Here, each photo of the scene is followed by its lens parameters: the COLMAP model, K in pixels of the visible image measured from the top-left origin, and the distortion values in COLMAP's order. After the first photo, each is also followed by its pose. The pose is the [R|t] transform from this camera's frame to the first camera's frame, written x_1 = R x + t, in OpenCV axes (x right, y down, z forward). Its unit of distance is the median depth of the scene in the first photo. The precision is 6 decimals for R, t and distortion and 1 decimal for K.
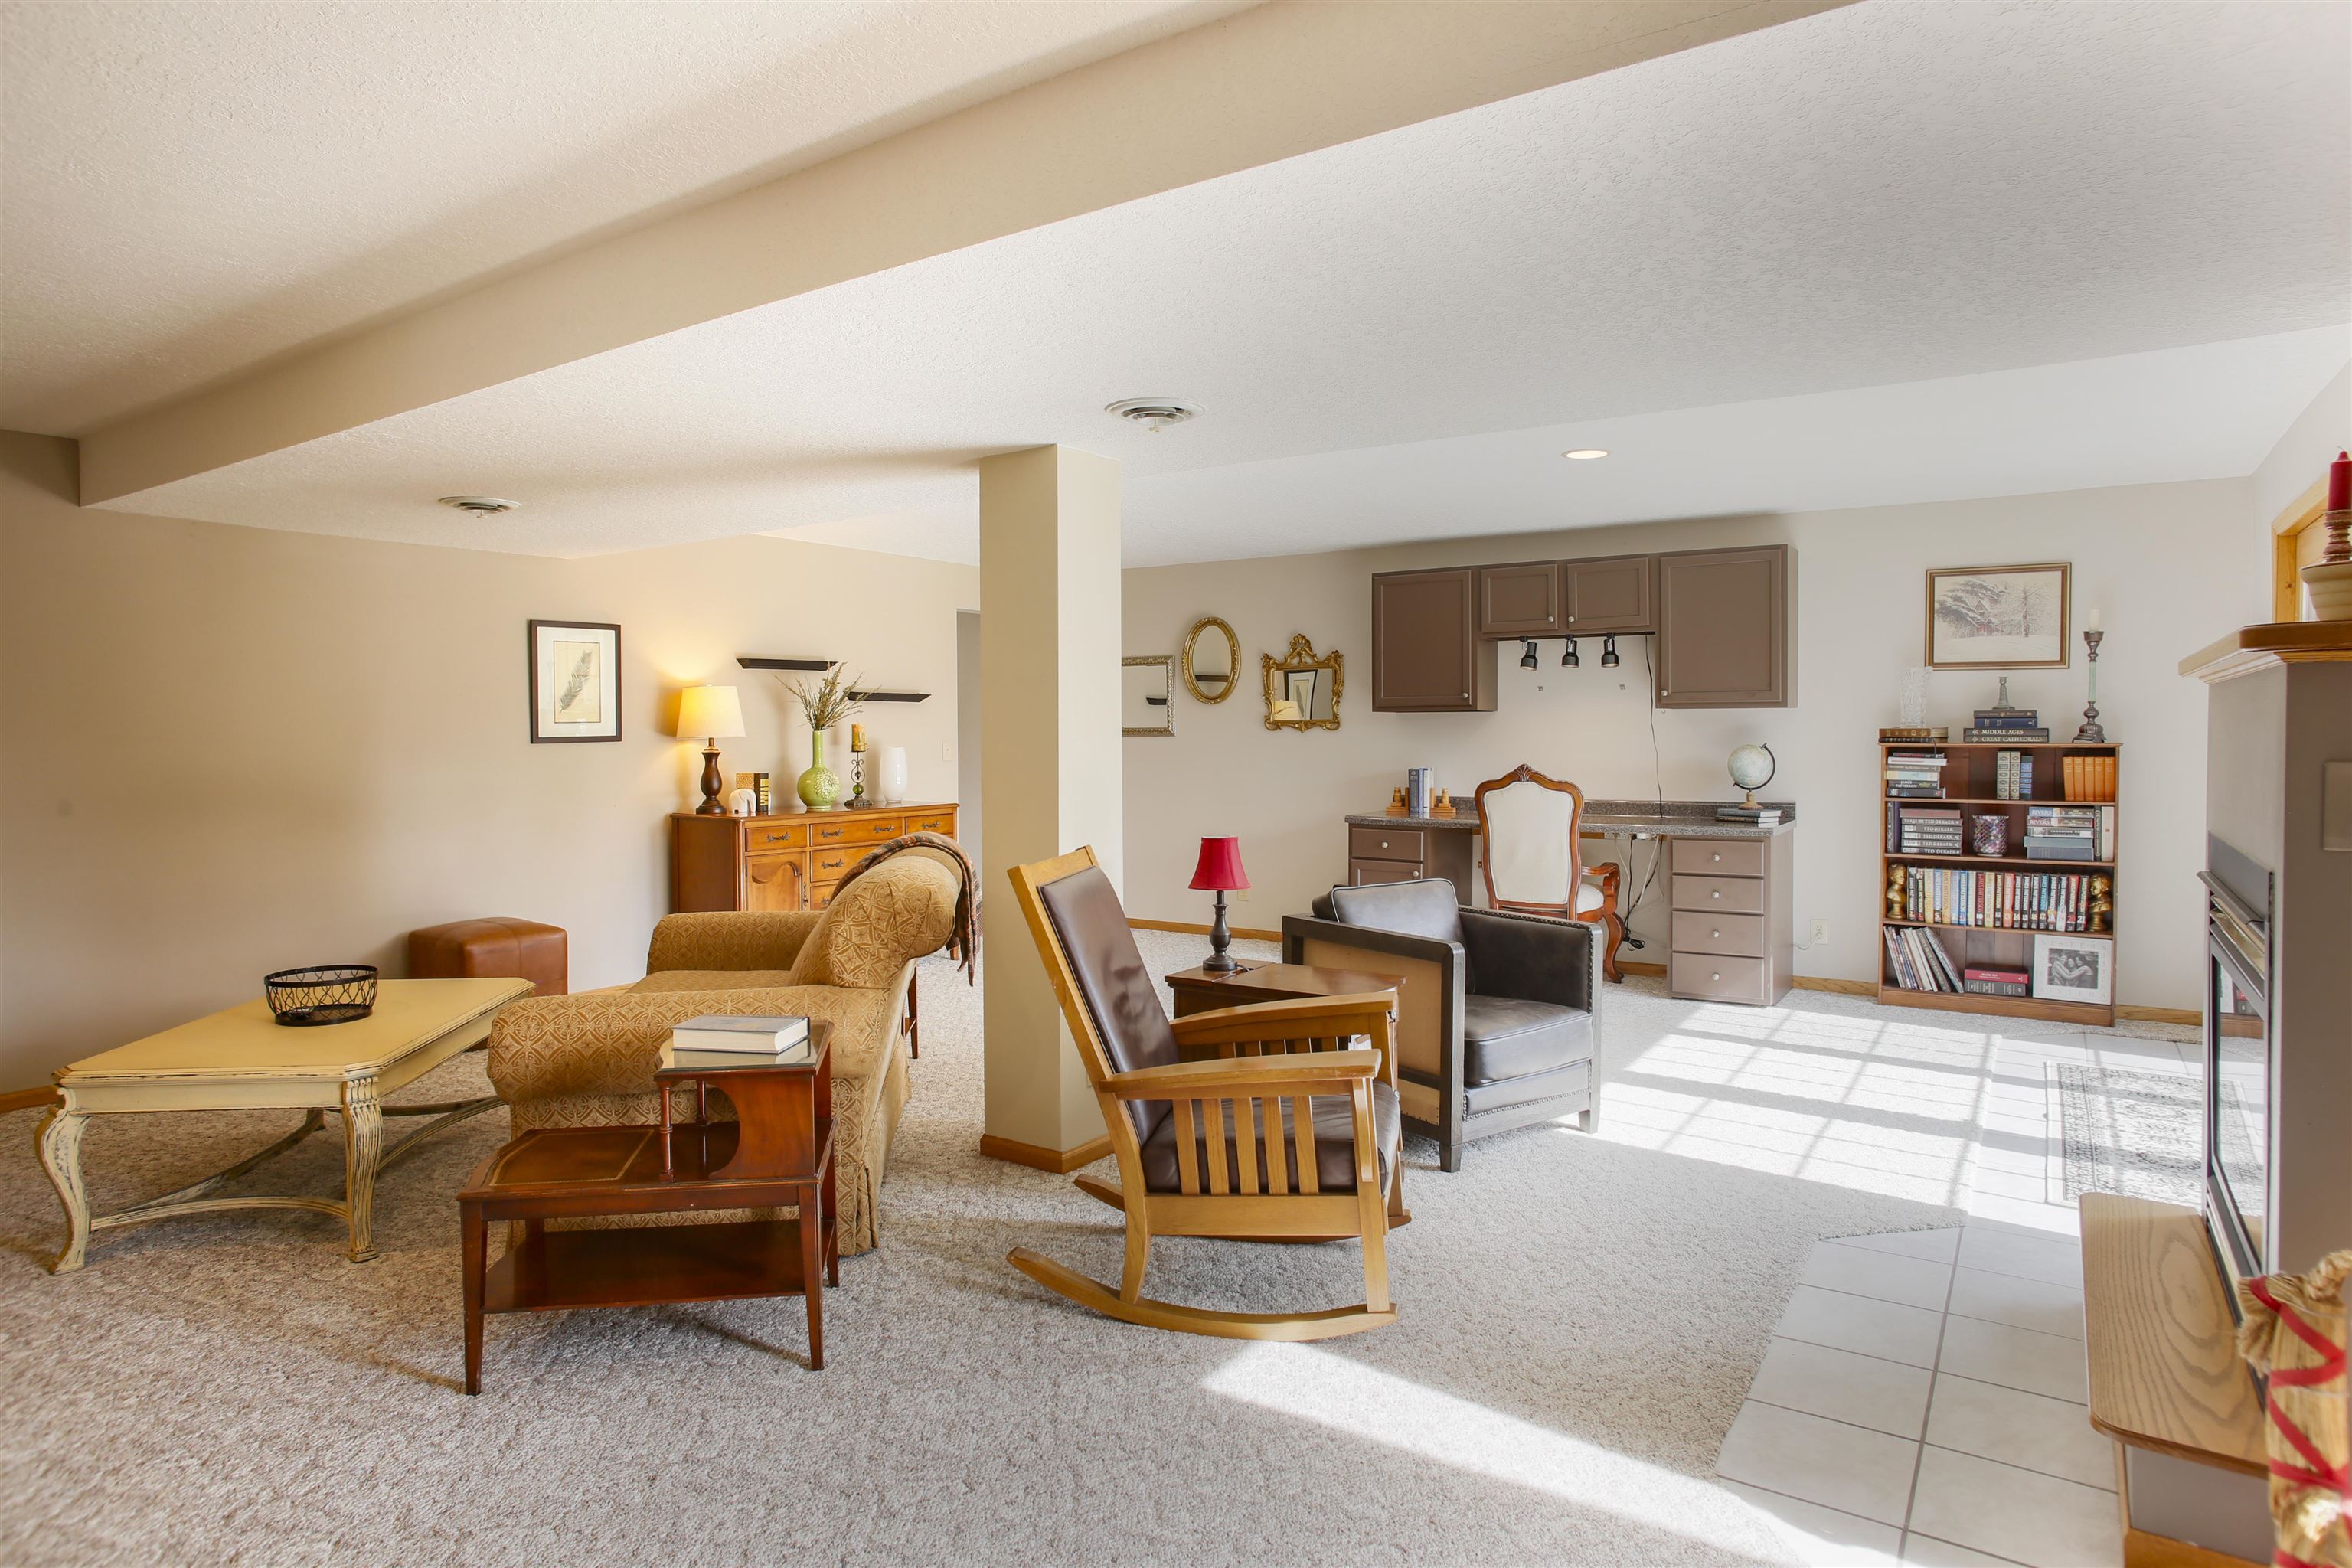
lens RADIAL K [[1333.9, 0, 1171.1], [0, 1333.9, 765.1], [0, 0, 1]] dist [-0.069085, 0.050240]
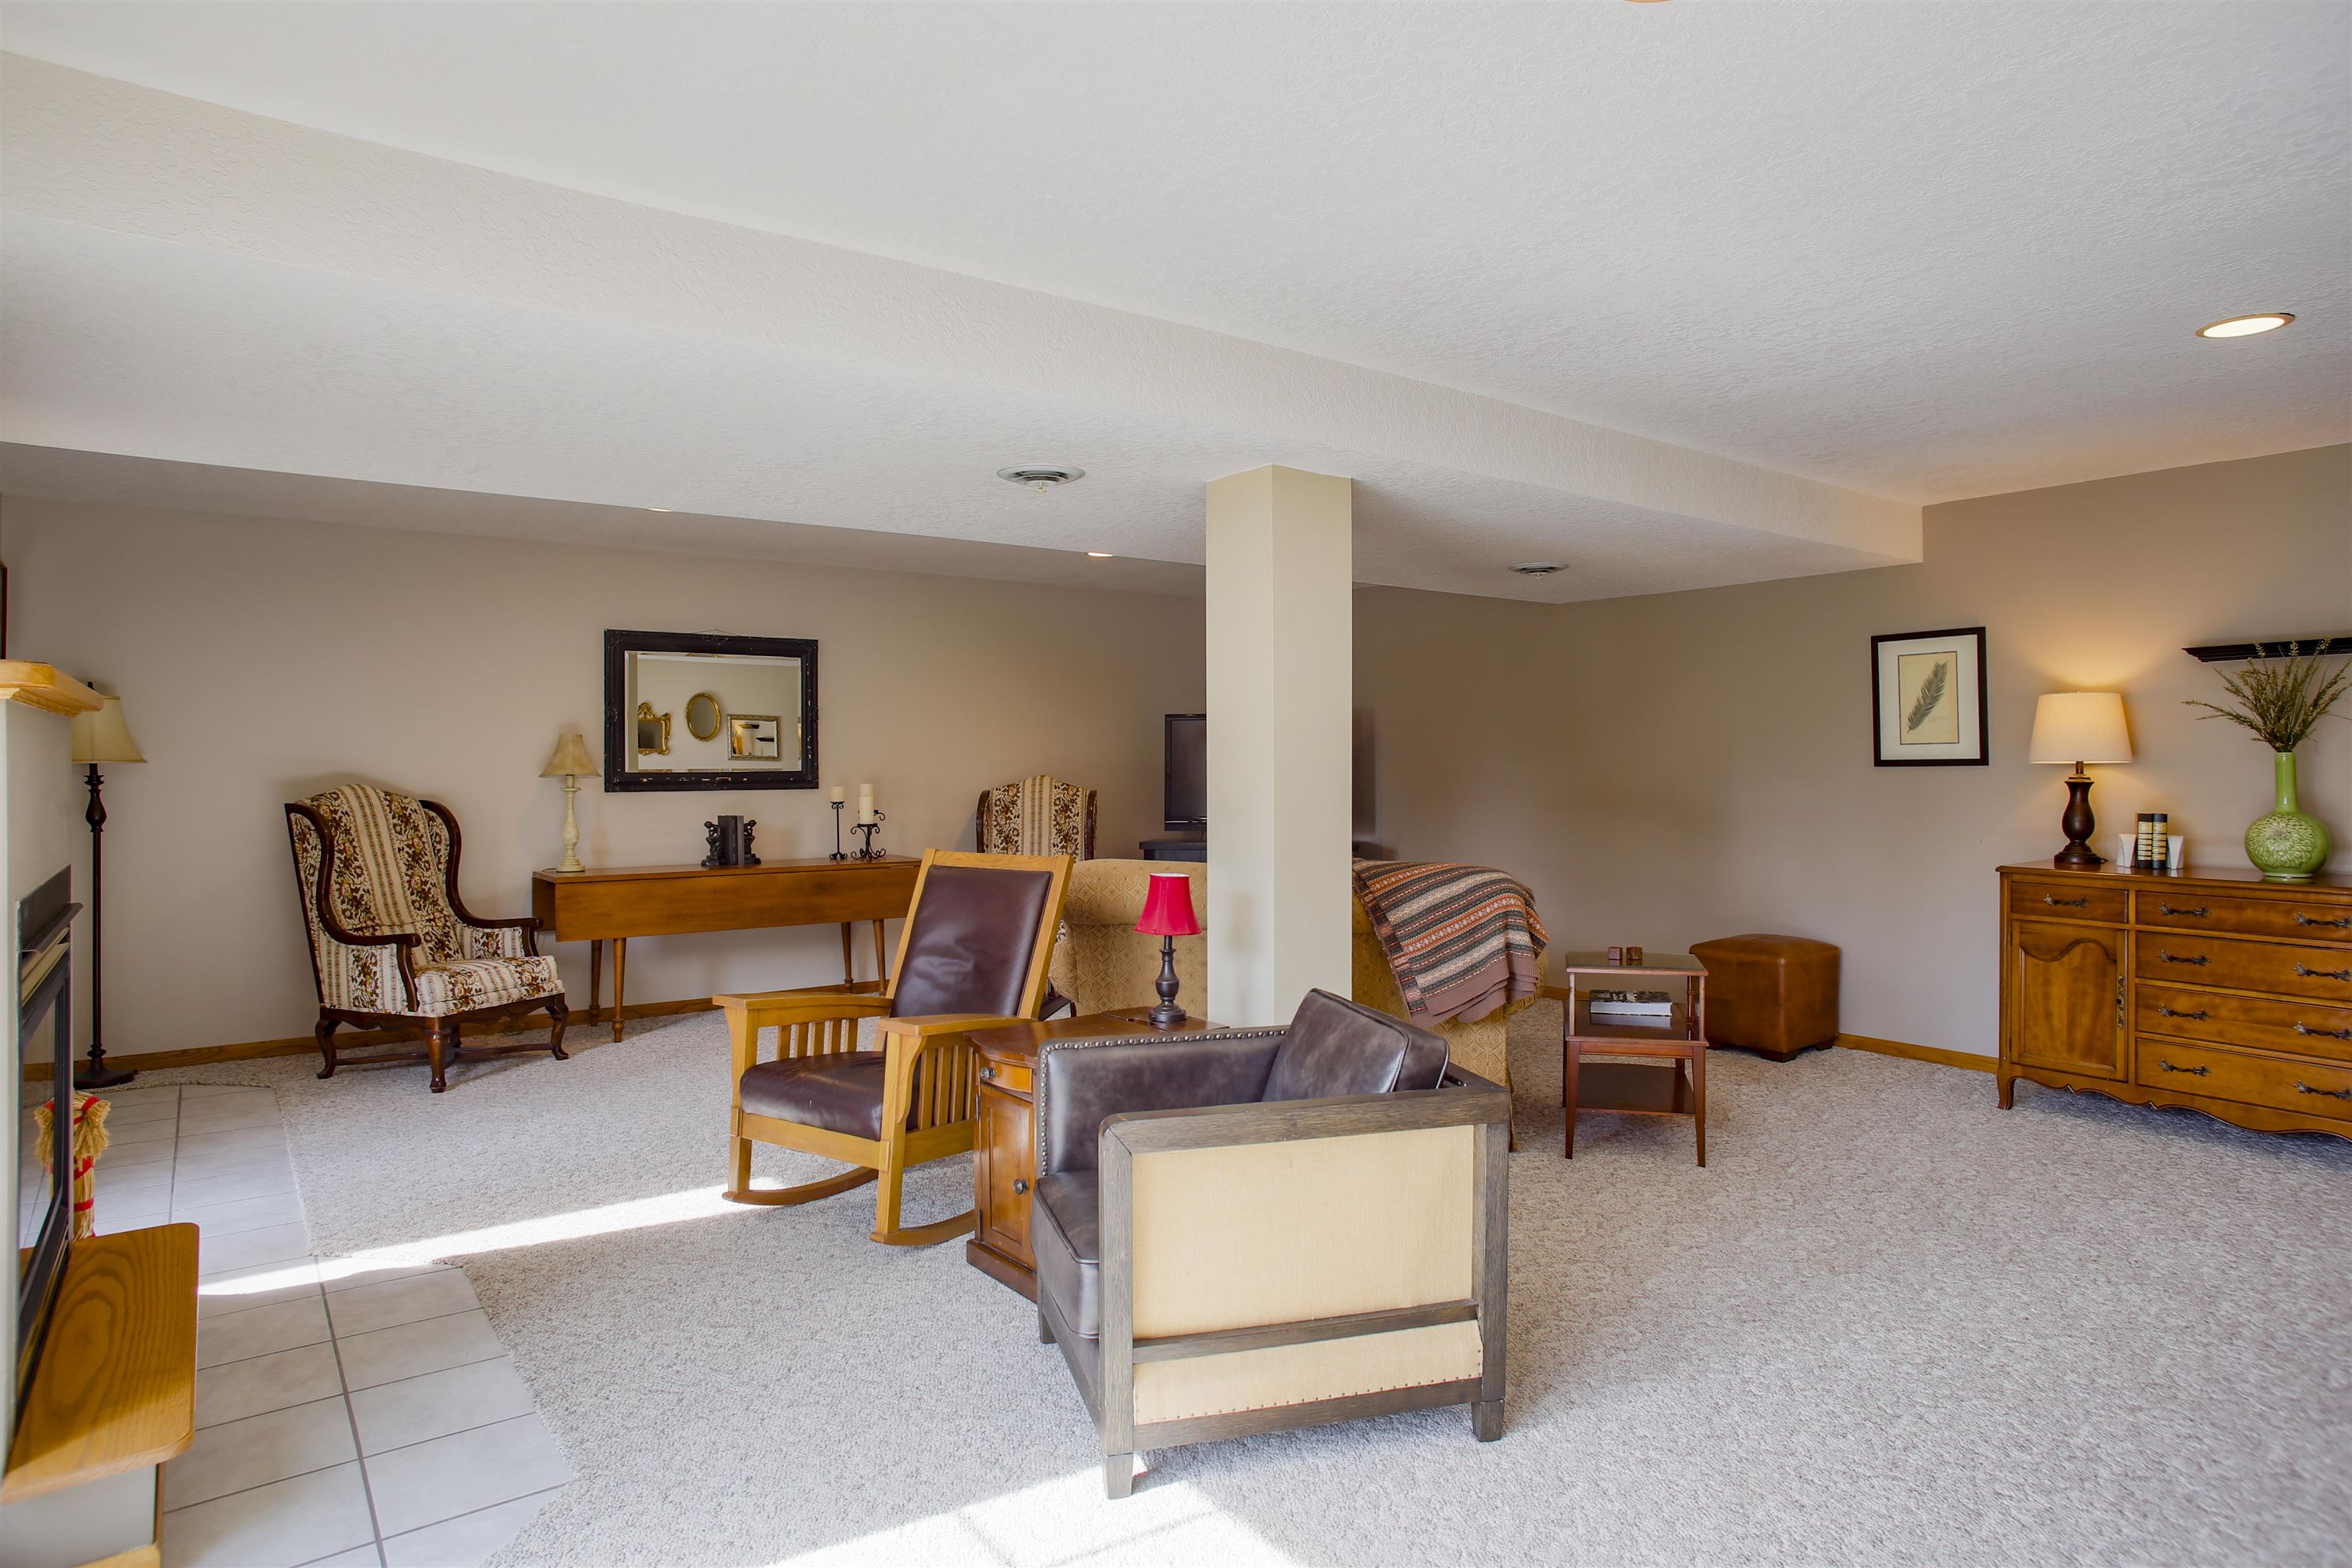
lens RADIAL K [[1333.9, 0, 1171.1], [0, 1333.9, 765.1], [0, 0, 1]] dist [-0.069085, 0.050240]
pose [[-0.331905, 0.010497, -0.943254, 0.543032], [-0.020335, 0.999626, 0.018280, -0.023106], [0.943094, 0.025248, -0.331567, 0.791264]]
